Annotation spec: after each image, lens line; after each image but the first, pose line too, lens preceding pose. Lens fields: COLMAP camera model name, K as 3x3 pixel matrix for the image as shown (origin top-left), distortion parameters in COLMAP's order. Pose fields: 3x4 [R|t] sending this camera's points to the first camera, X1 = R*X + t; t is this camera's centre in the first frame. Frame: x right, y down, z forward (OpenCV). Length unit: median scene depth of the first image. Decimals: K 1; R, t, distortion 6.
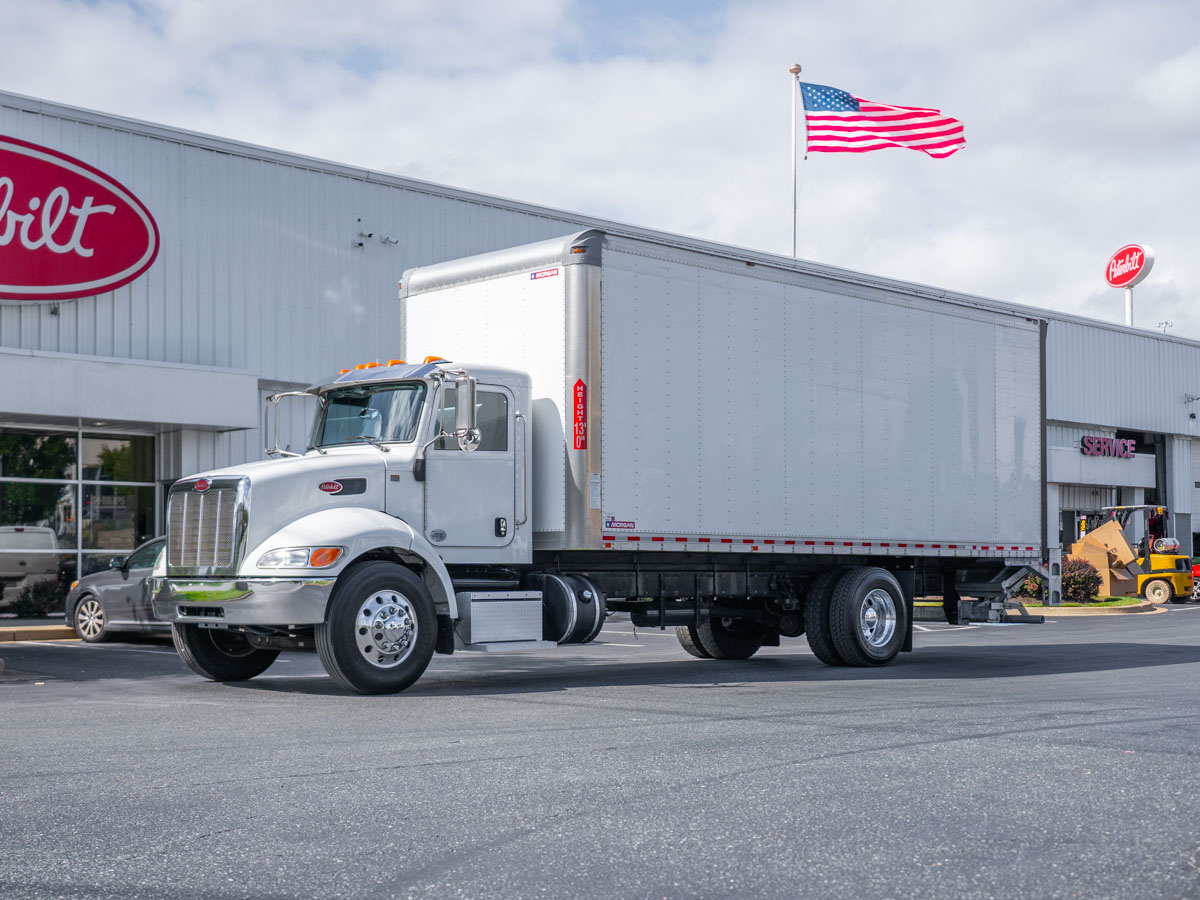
lens RADIAL K [[1654.4, 0, 600.0], [0, 1654.4, 450.0], [0, 0, 1]] dist [0.079103, -0.025410]
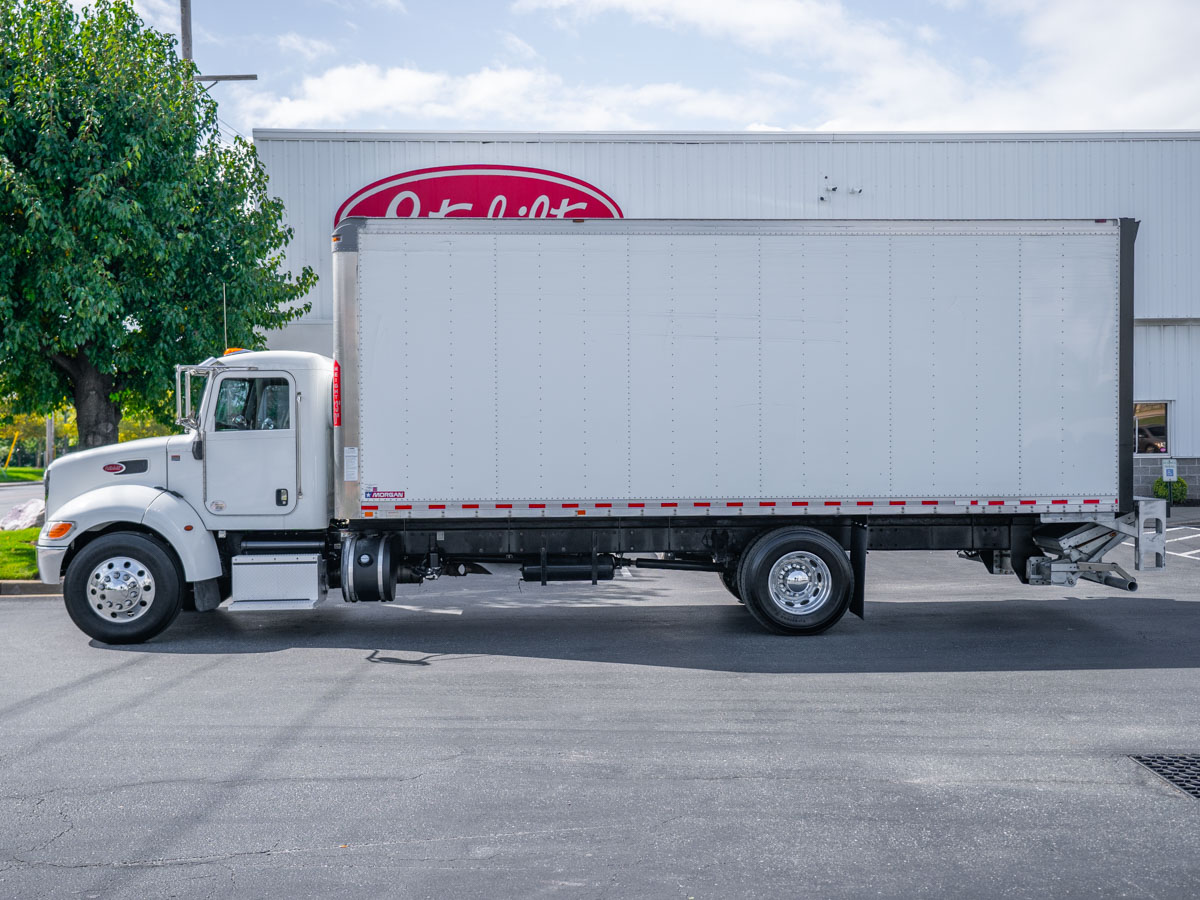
lens RADIAL K [[1205.9, 0, 600.0], [0, 1205.9, 418.4], [0, 0, 1]] dist [0.044192, 0.006131]
pose [[0.751024, -0.016193, -0.660076, 0.524575], [0.057089, 0.997548, 0.040483, -0.022450], [0.657802, -0.068087, 0.750107, 0.432088]]
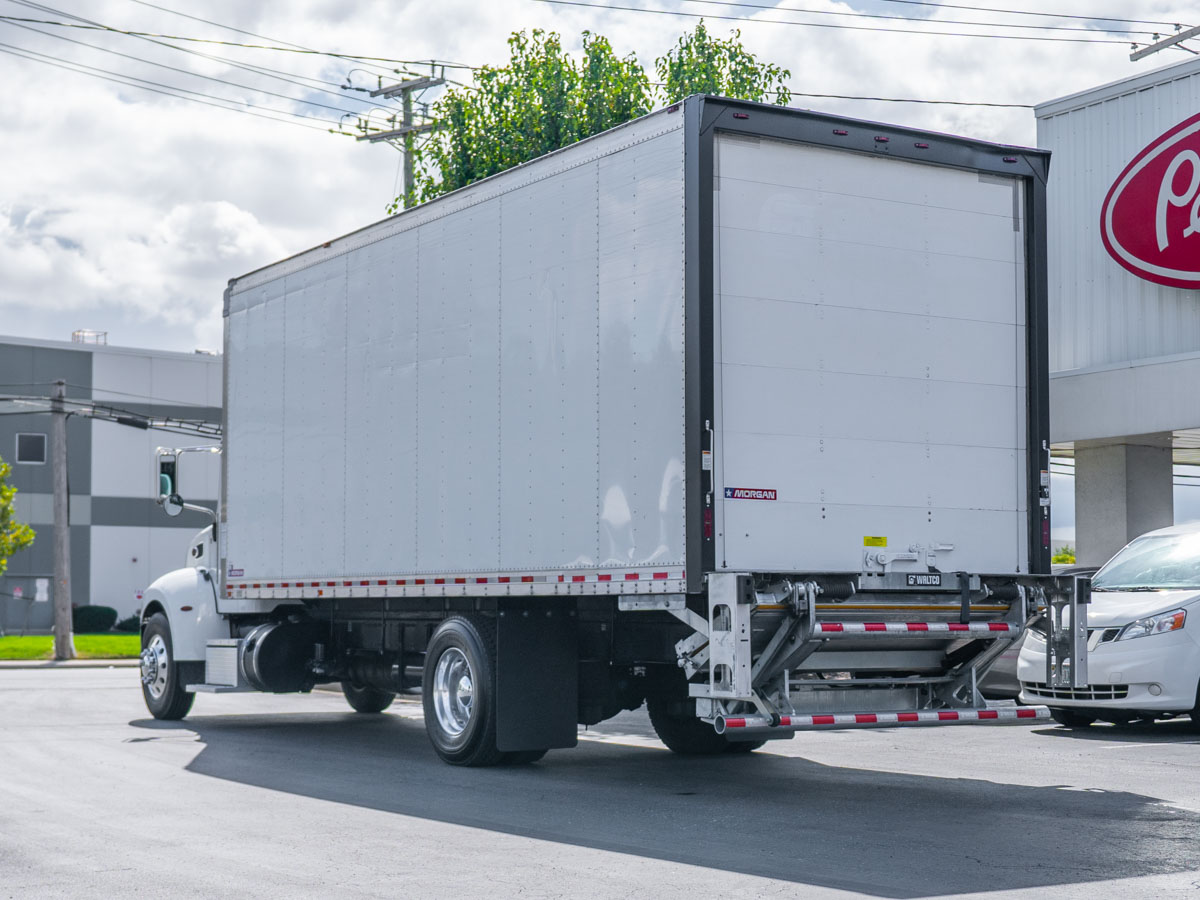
lens RADIAL K [[1953.1, 0, 600.0], [0, 1953.1, 450.0], [0, 0, 1]] dist [0.121694, 0.005309]
pose [[-0.226676, -0.079733, -0.970701, 0.918306], [0.072991, 0.992450, -0.098564, 0.086551], [0.971231, -0.093195, -0.219145, 1.233214]]
